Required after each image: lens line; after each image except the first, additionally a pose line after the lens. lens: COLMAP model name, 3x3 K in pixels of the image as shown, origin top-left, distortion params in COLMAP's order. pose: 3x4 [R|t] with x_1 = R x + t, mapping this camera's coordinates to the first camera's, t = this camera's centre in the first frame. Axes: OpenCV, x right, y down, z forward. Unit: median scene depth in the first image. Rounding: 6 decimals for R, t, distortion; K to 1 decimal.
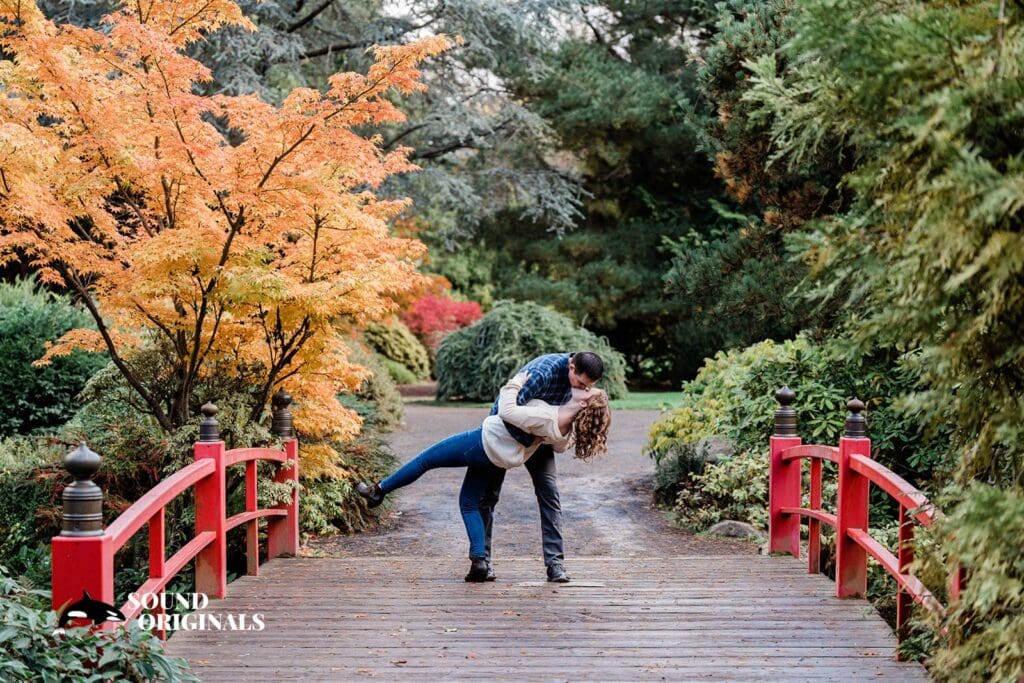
lens RADIAL K [[2236.2, 0, 508.8], [0, 2236.2, 335.6], [0, 0, 1]] dist [0.040504, 0.000000]
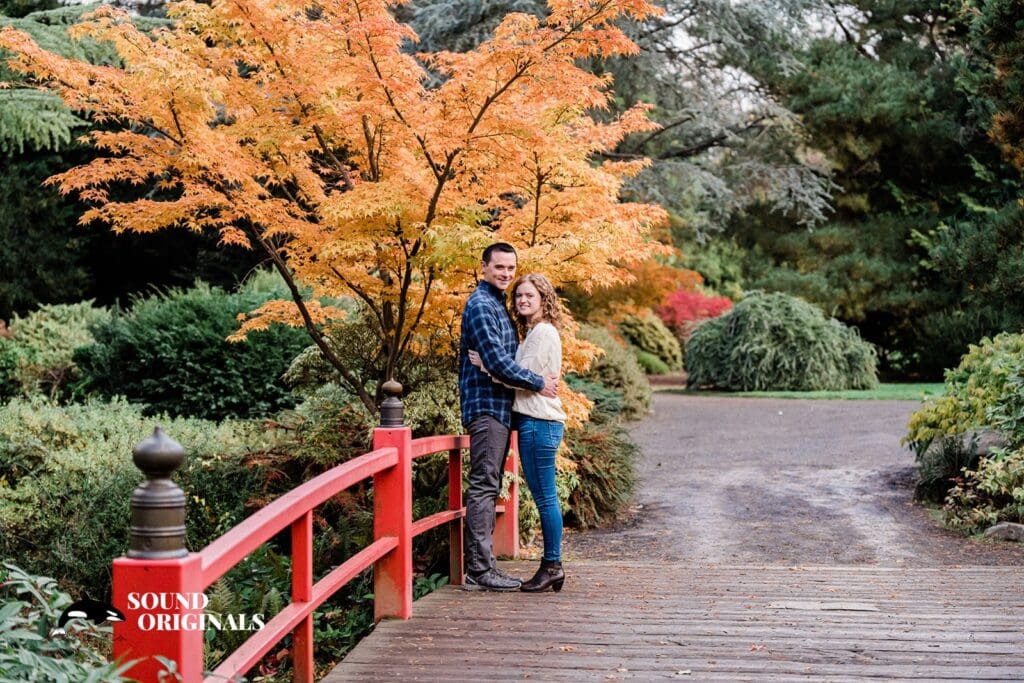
lens RADIAL K [[2016.9, 0, 515.4], [0, 2016.9, 332.3], [0, 0, 1]] dist [-0.000826, 0.000000]
pose [[0.992798, 0.005072, -0.119695, -0.000333], [-0.005138, 0.999987, -0.000248, 0.009607], [0.119692, 0.000861, 0.992811, 0.208173]]
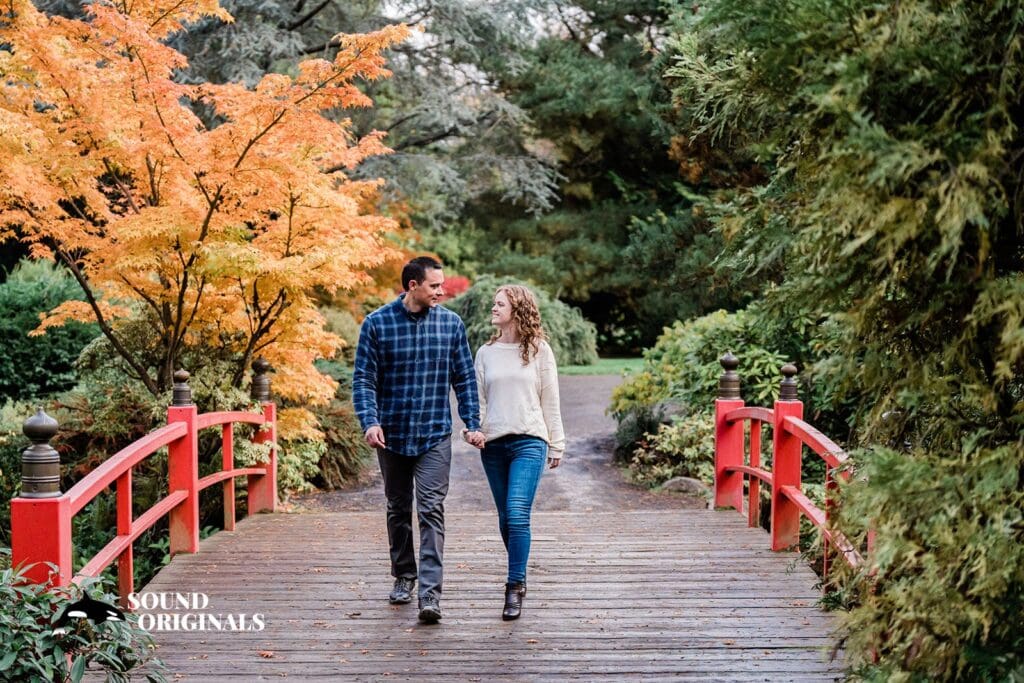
lens RADIAL K [[2016.9, 0, 512.4], [0, 2016.9, 336.1], [0, 0, 1]] dist [-0.000826, 0.000000]
pose [[0.999981, -0.002813, 0.005409, 0.013914], [0.002737, 0.999898, 0.014020, 0.000887], [-0.005448, -0.014005, 0.999887, 0.031856]]
